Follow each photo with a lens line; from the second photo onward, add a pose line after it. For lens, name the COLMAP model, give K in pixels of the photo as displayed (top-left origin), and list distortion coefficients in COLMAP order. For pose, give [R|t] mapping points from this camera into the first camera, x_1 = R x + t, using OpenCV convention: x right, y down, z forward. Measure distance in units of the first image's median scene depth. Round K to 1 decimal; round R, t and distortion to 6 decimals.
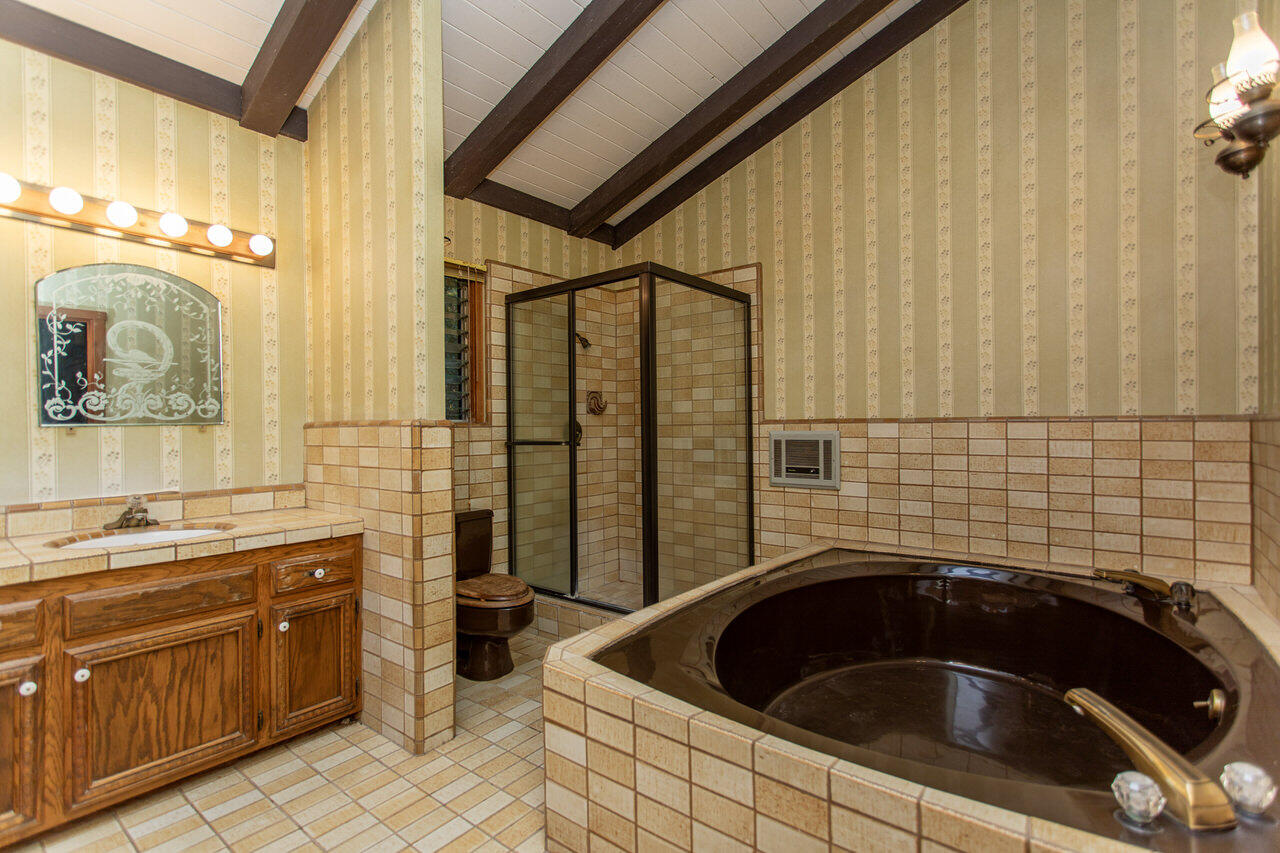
lens RADIAL K [[609.9, 0, 639.2], [0, 609.9, 426.5], [0, 0, 1]] dist [0.017414, 0.000469]
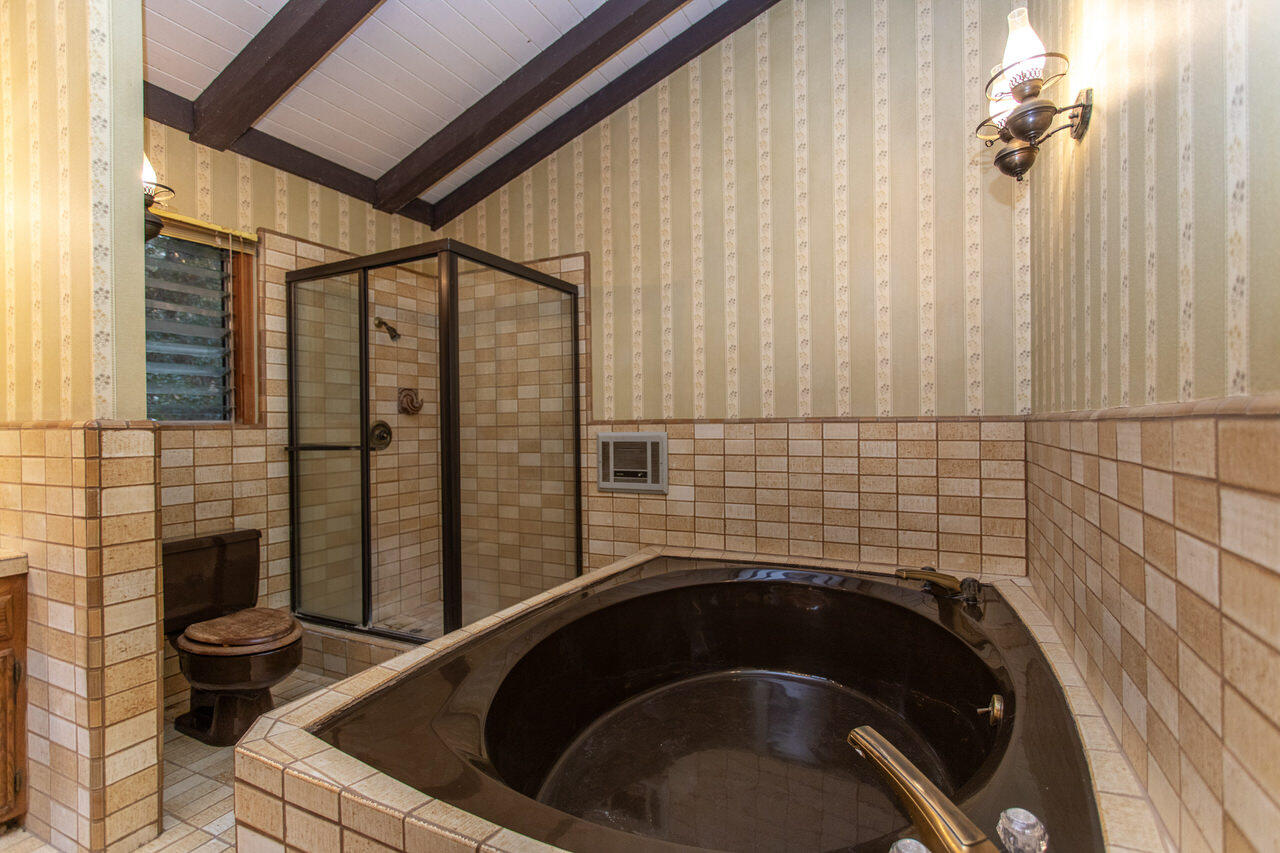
lens RADIAL K [[609.9, 0, 636.0], [0, 609.9, 426.2], [0, 0, 1]] dist [0.017414, 0.000469]
pose [[0.977673, -0.002004, 0.210122, 0.117058], [0.002413, 0.999996, -0.001692, -0.000481], [-0.210117, 0.002161, 0.977674, 0.116039]]
